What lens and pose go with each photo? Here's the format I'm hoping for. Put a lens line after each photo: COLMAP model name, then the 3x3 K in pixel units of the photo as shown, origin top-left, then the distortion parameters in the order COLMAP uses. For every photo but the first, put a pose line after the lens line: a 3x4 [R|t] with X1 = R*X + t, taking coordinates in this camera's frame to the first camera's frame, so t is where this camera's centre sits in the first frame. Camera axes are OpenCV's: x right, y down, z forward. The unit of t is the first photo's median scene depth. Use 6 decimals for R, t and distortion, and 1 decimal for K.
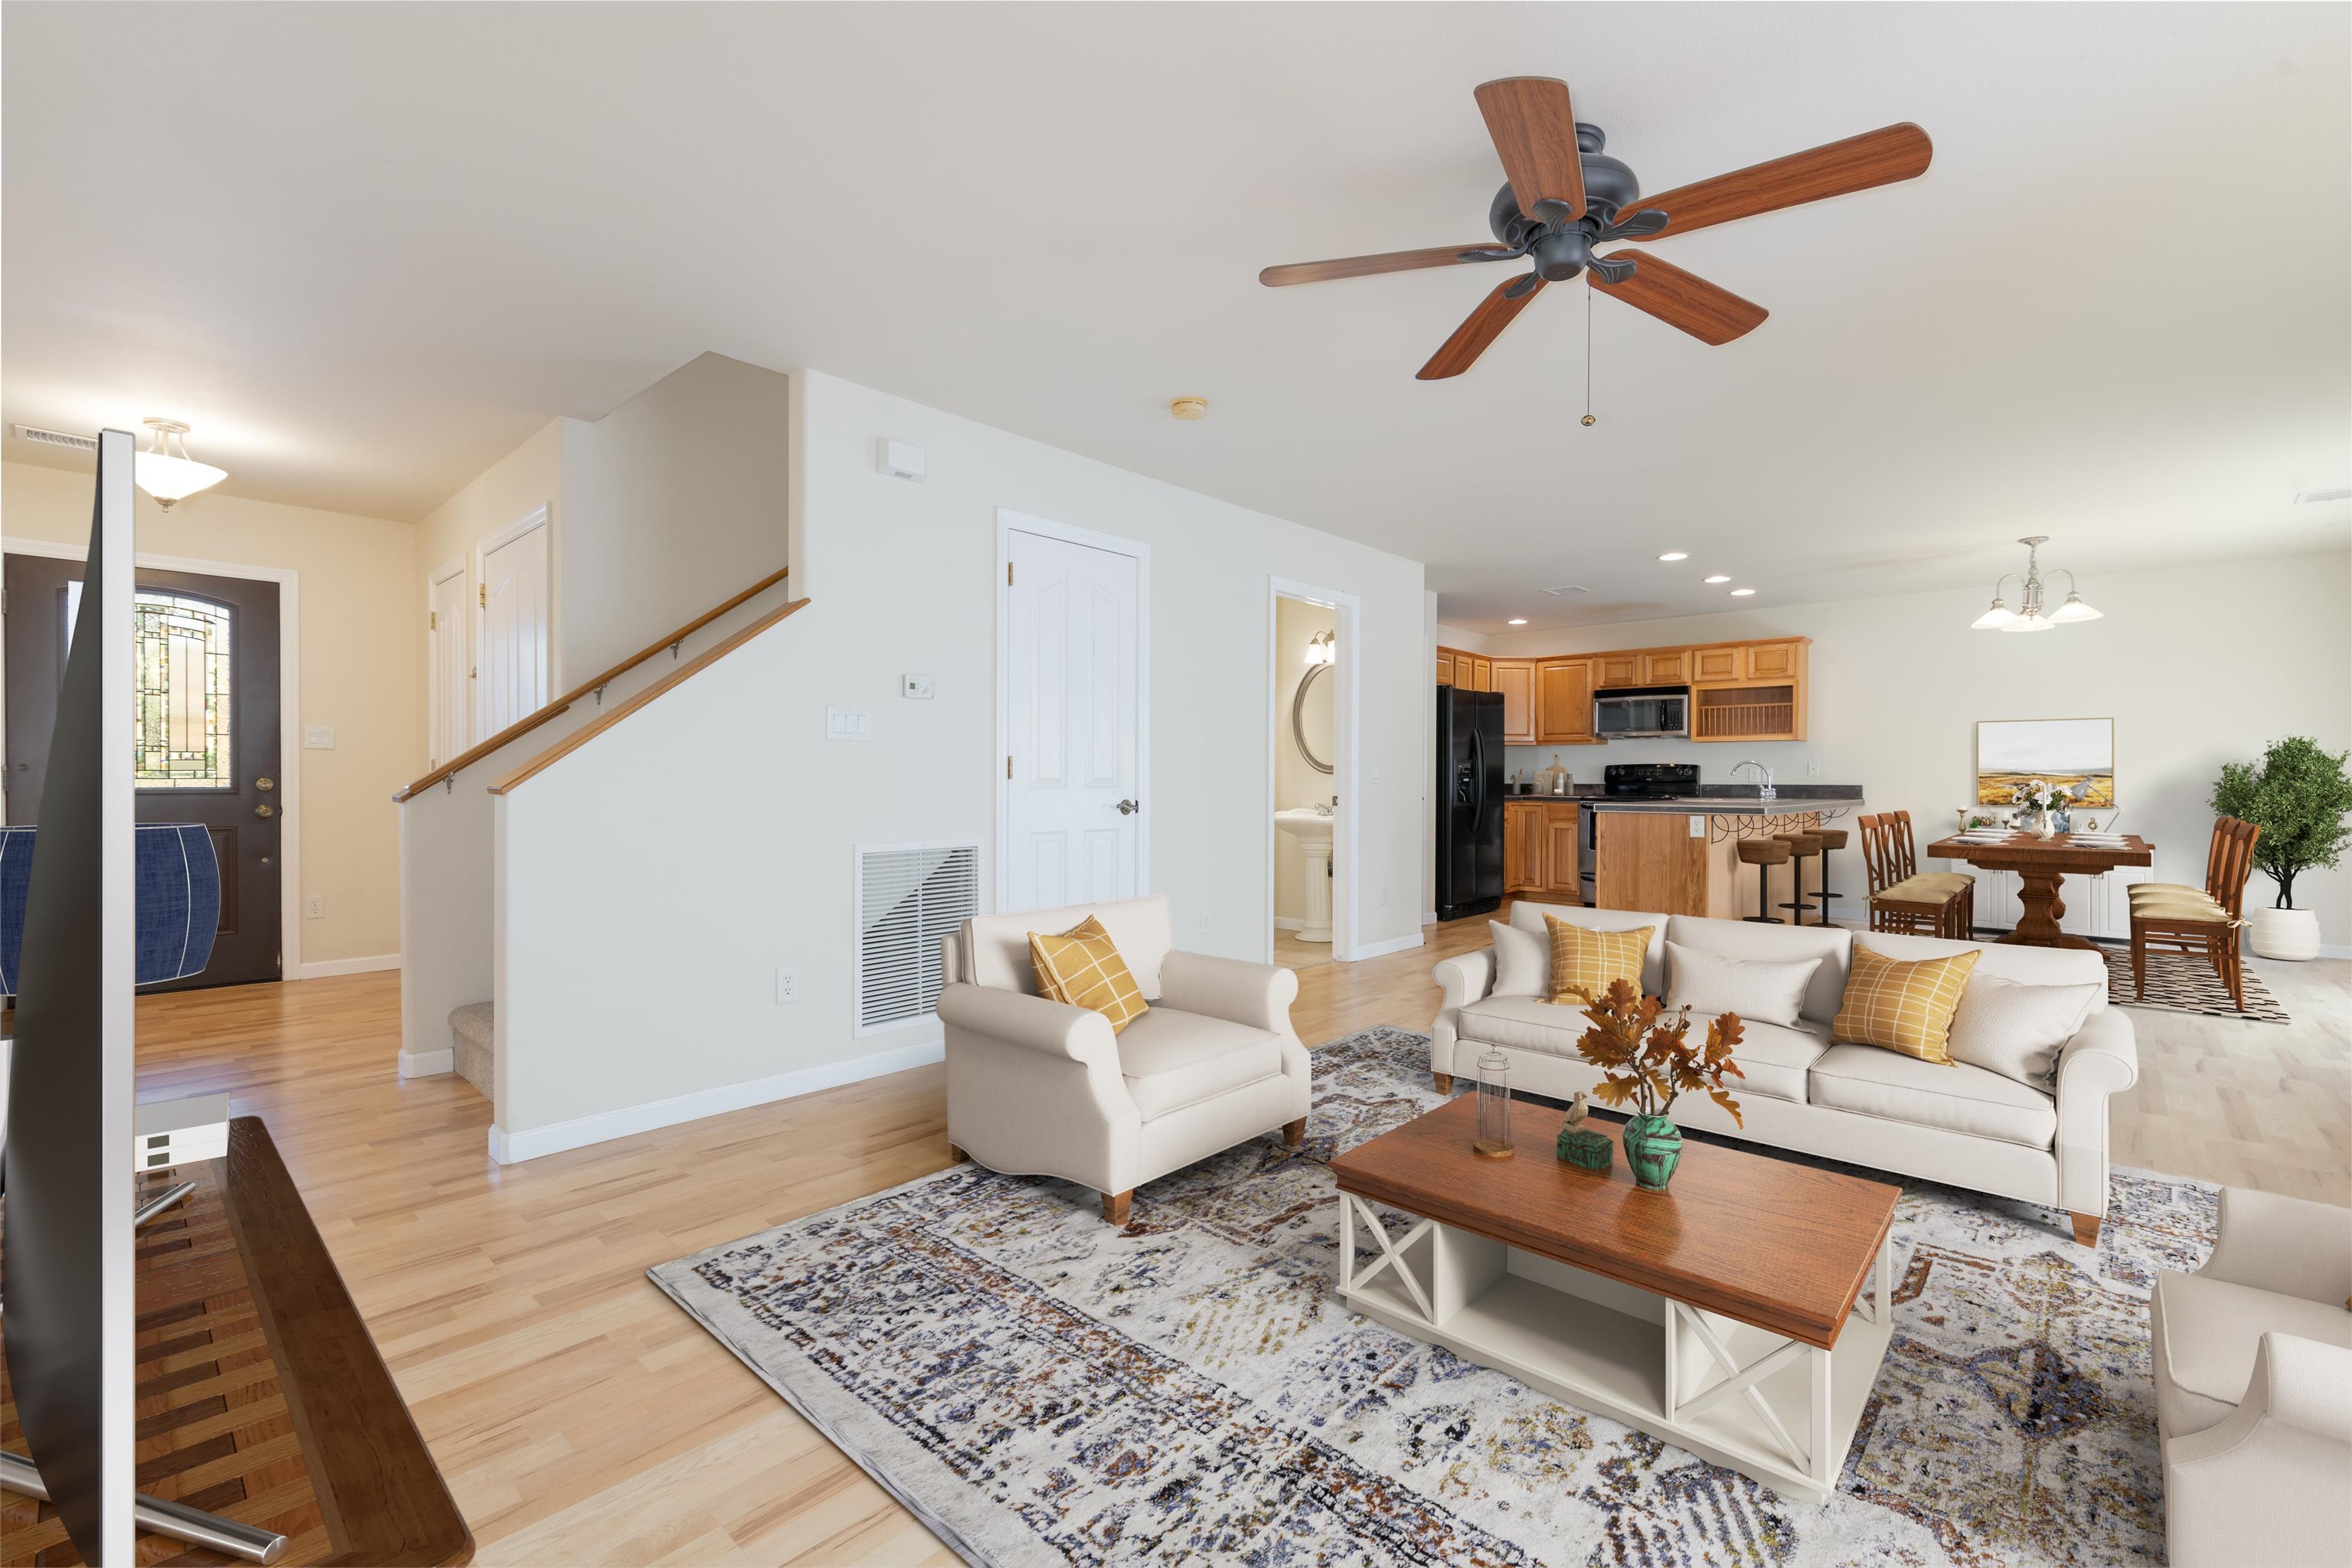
lens RADIAL K [[1015.8, 0, 1186.0], [0, 1015.8, 785.5], [0, 0, 1]] dist [0.001116, 0.000158]
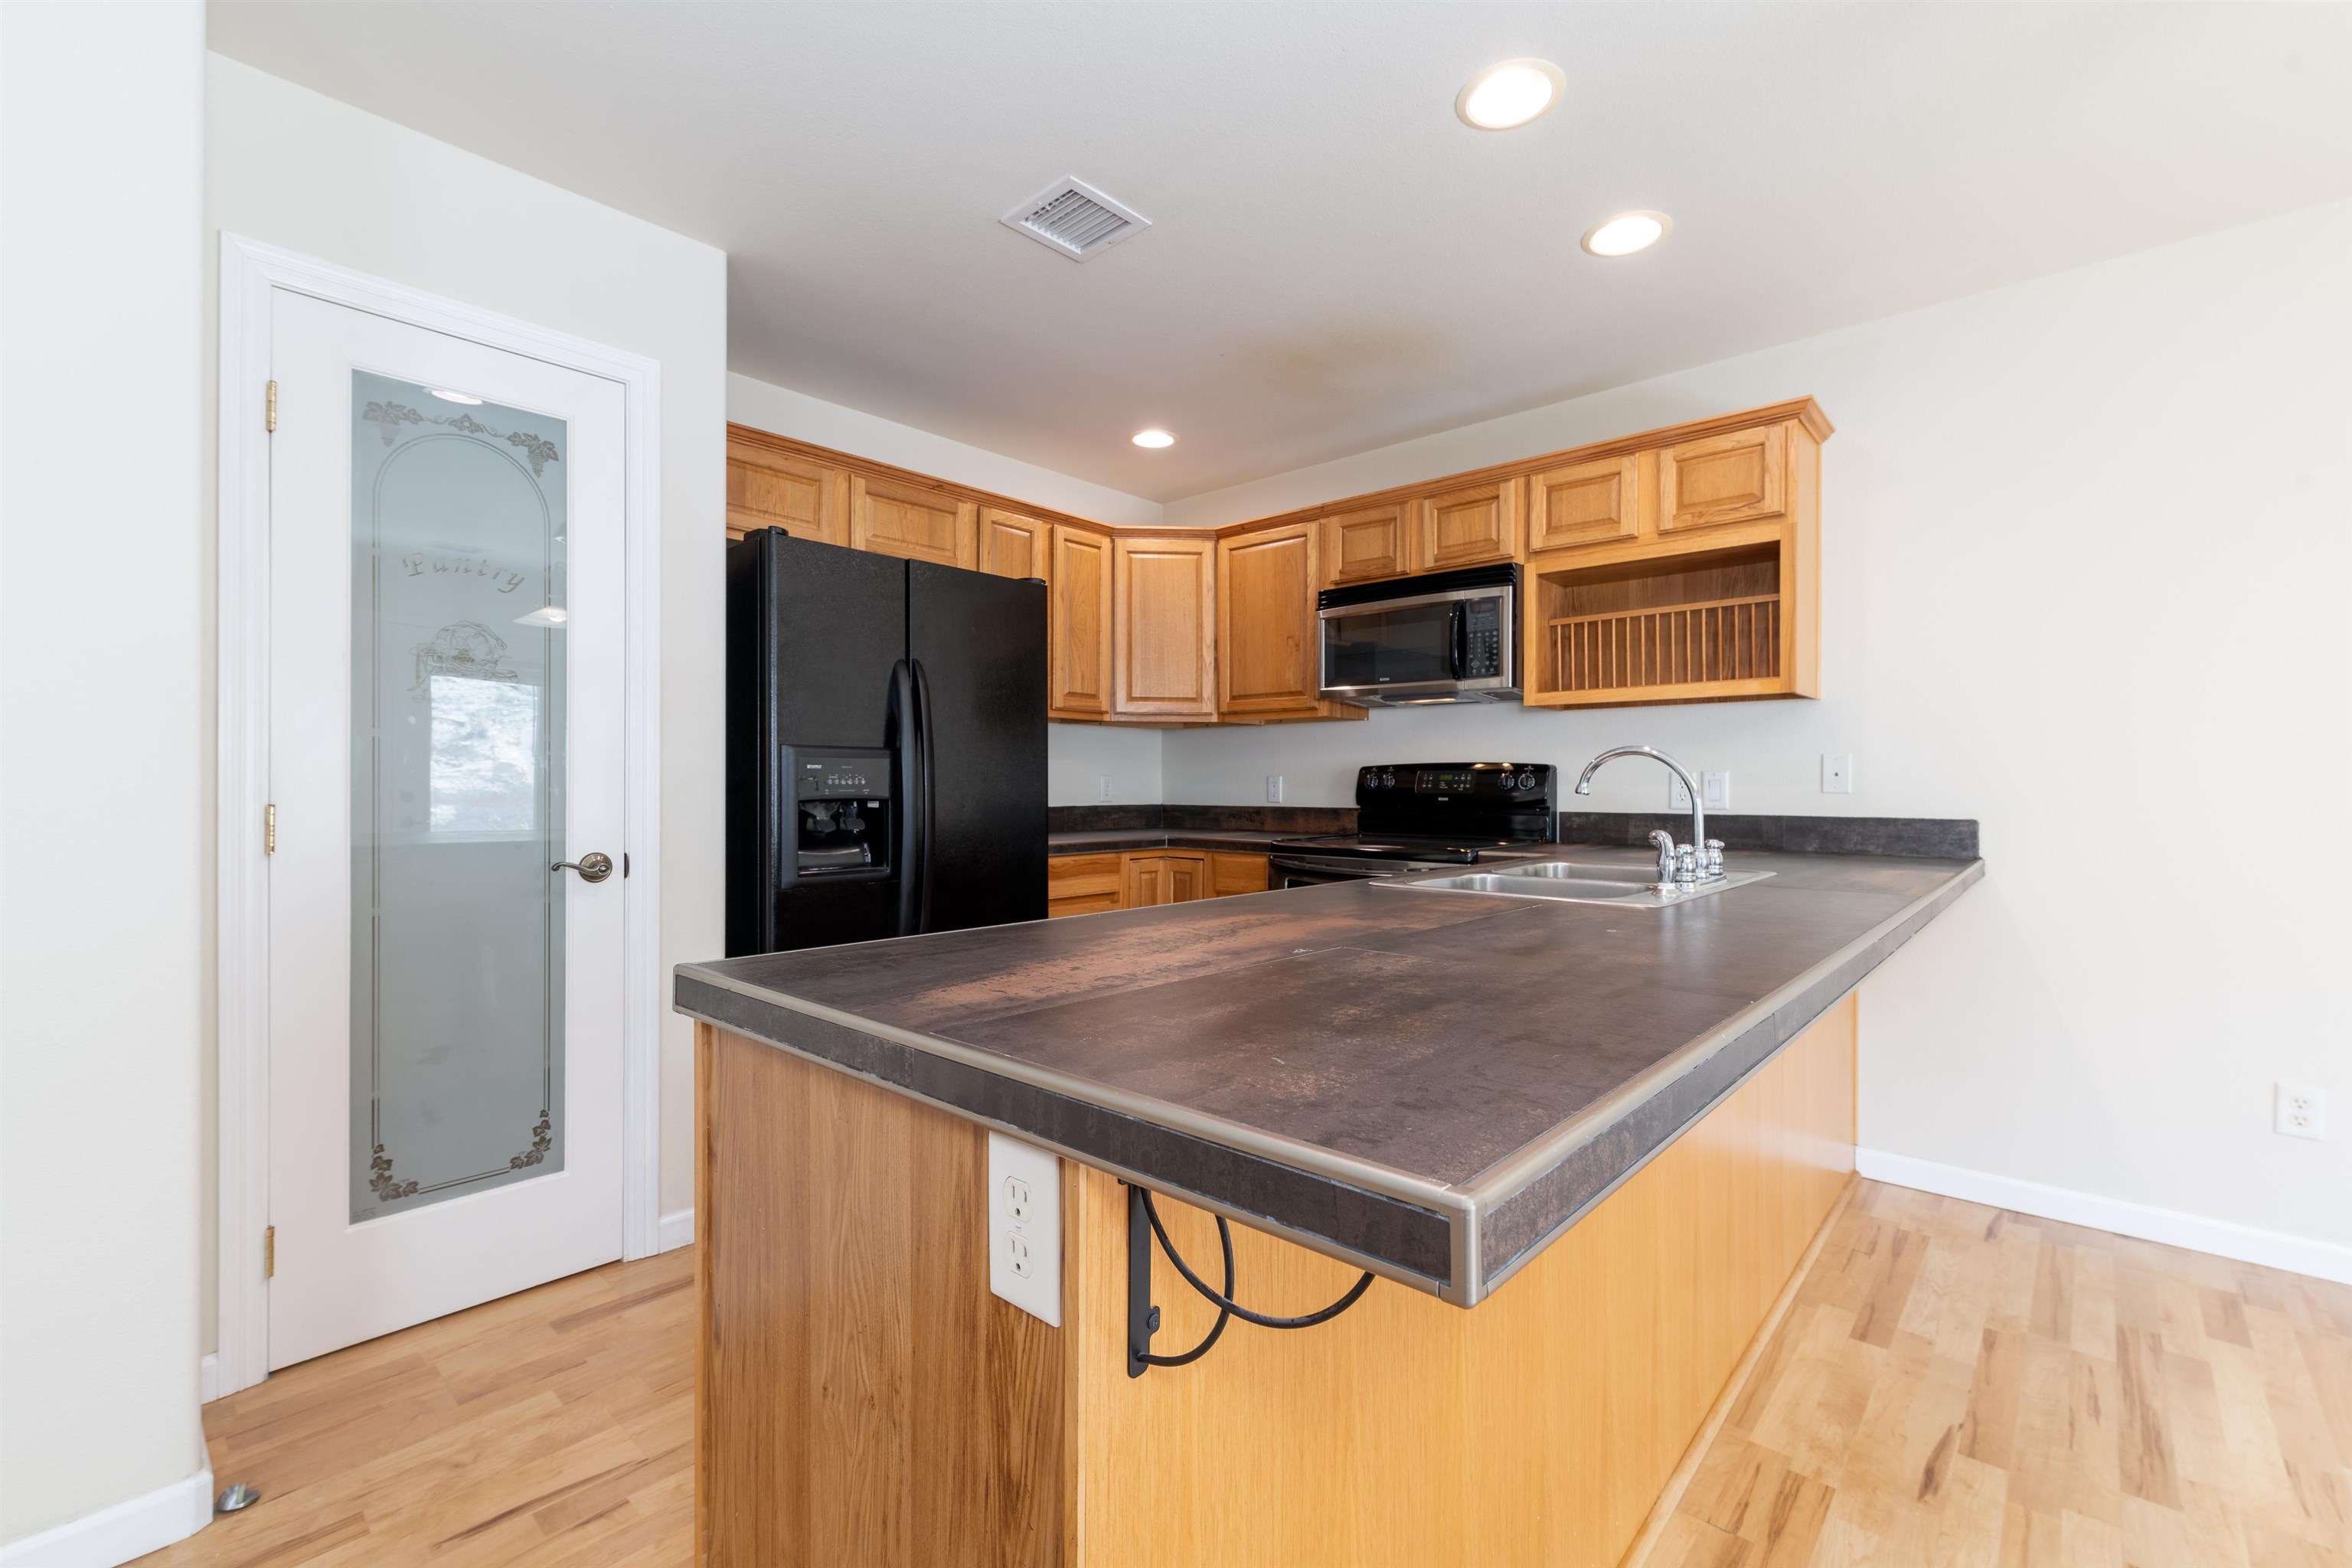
lens RADIAL K [[1015.8, 0, 1176.1], [0, 1015.8, 781.4], [0, 0, 1]] dist [0.001116, 0.000158]
pose [[1.000000, 0.000112, -0.000624, 0.360924], [-0.000118, 0.999958, -0.009196, -0.009667], [0.000623, 0.009196, 0.999958, 0.602293]]
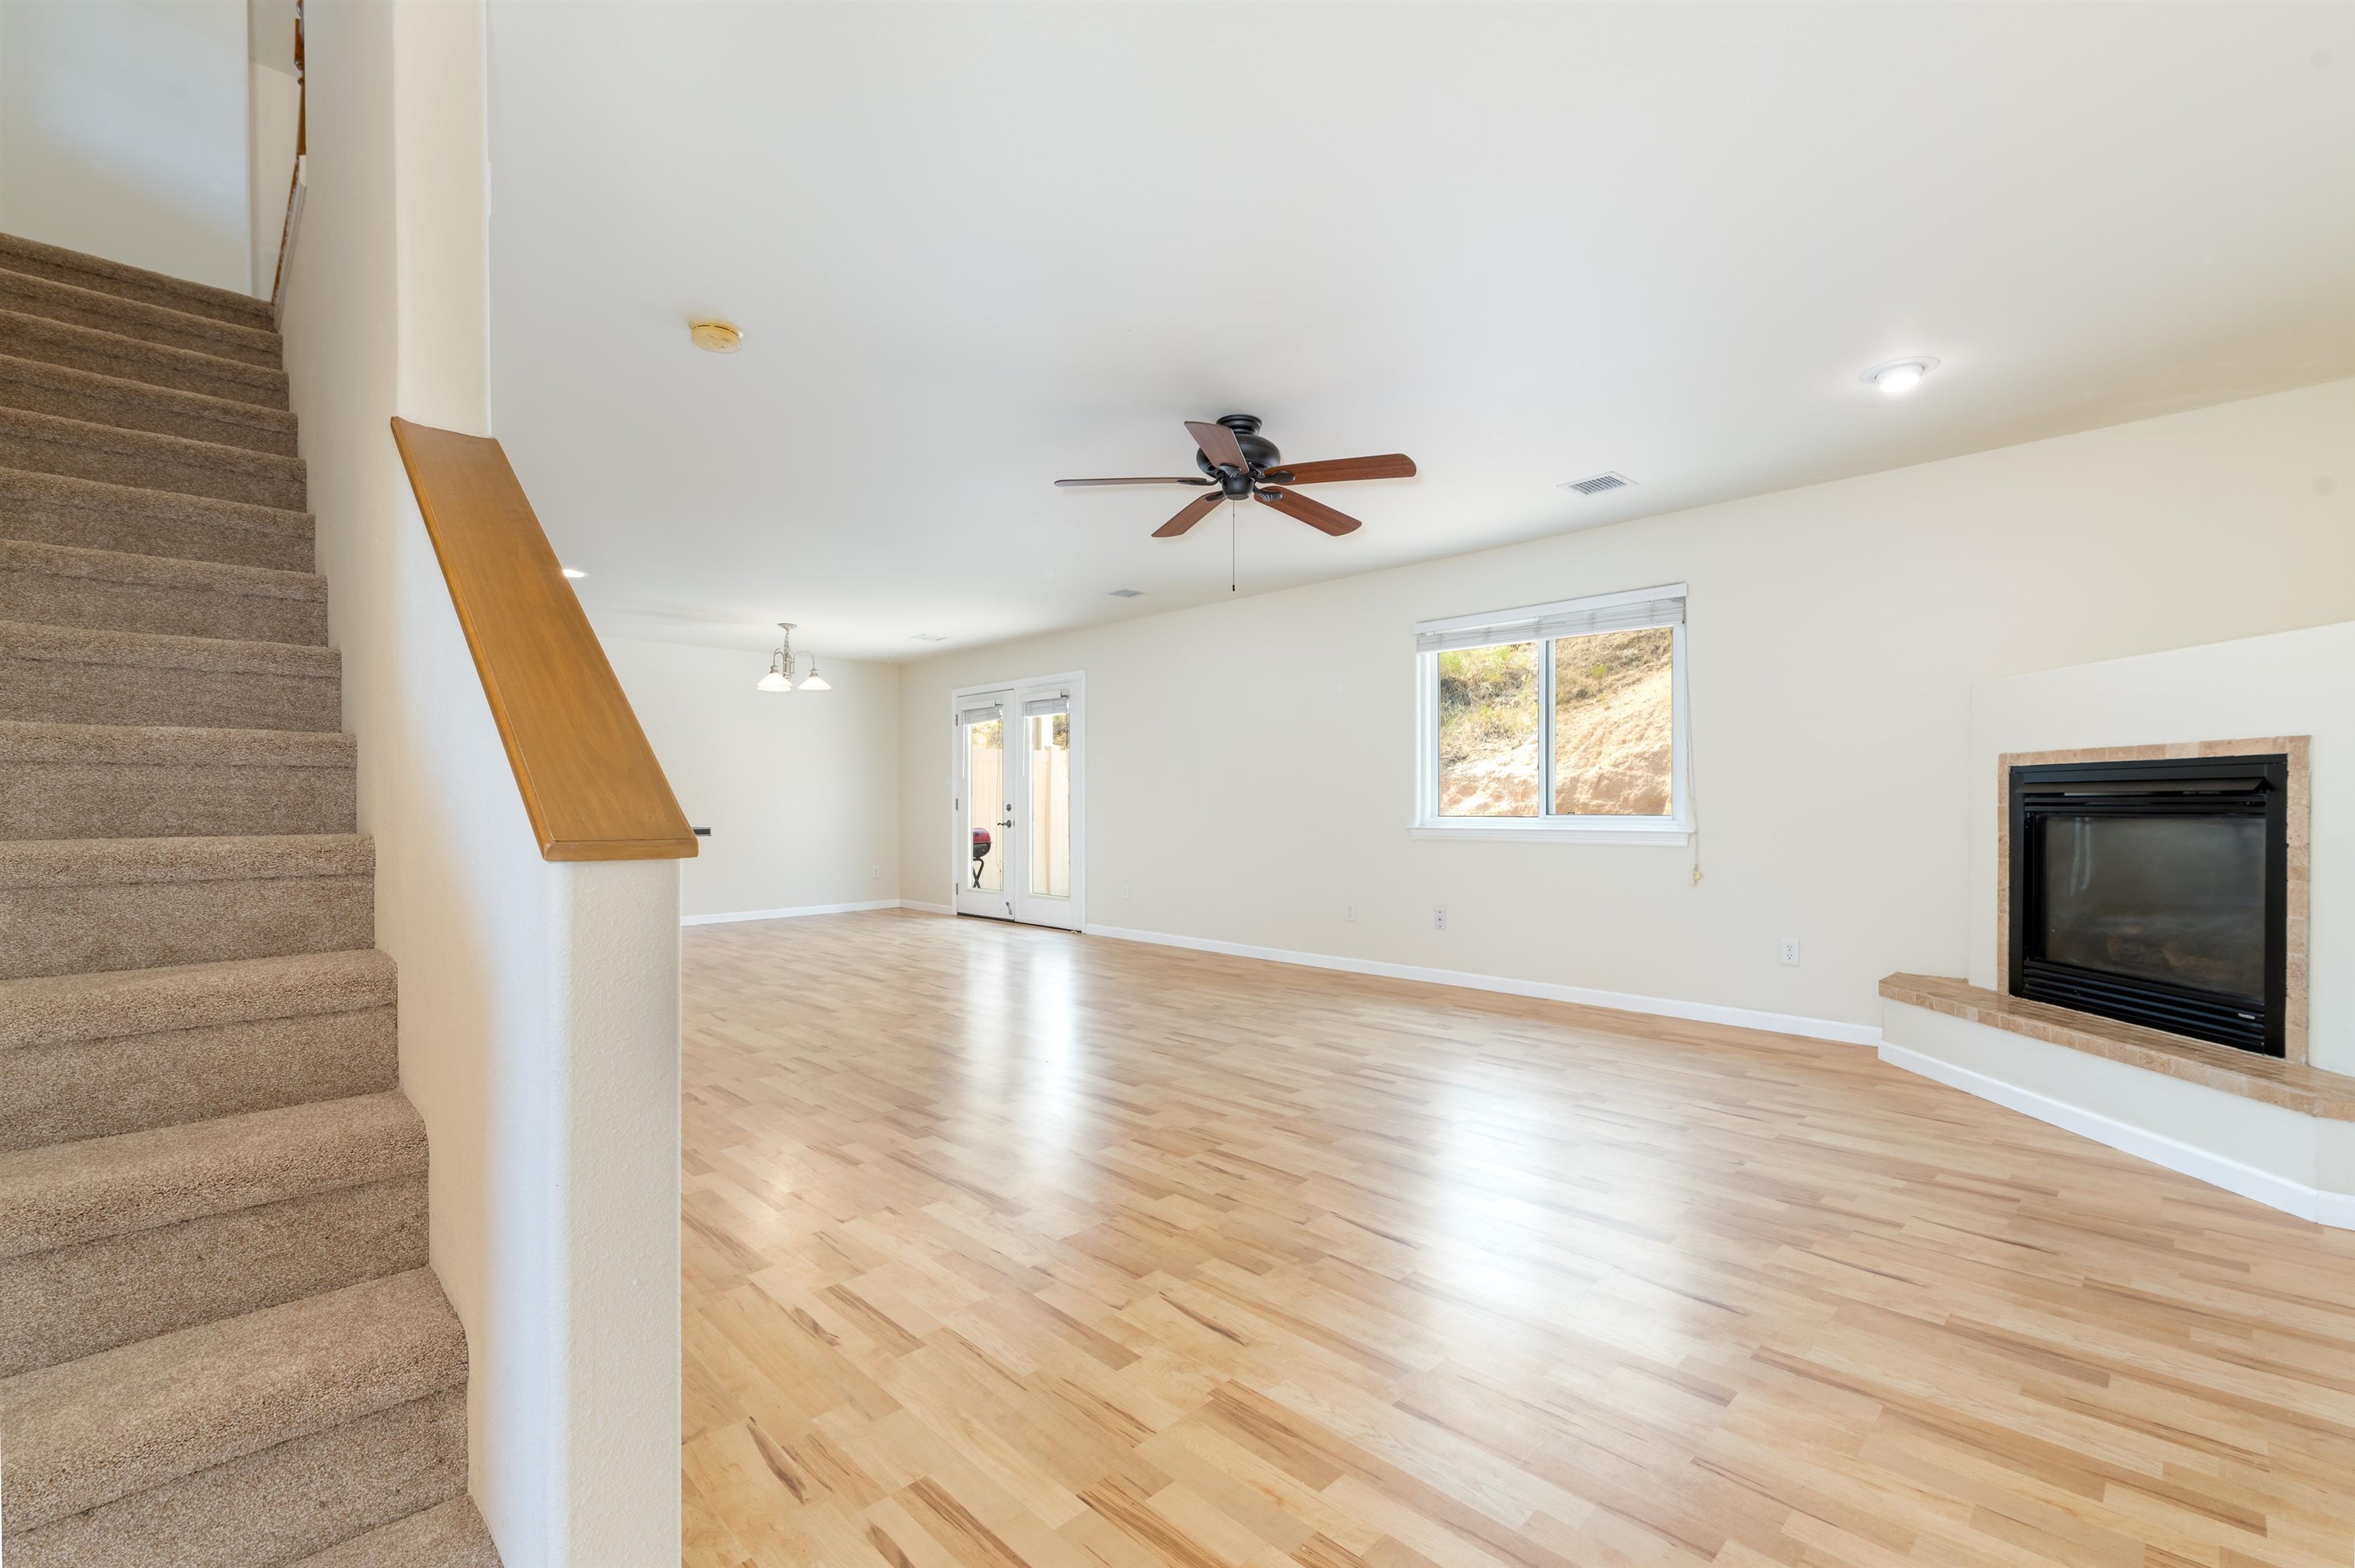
lens RADIAL K [[1016.9, 0, 1210.2], [0, 1016.9, 803.2], [0, 0, 1]] dist [0.001116, 0.000158]
pose [[0.045170, -0.007421, 0.998952, -0.330669], [0.010621, 0.999919, 0.006948, -0.005852], [-0.998923, 0.010296, 0.045246, 0.272415]]
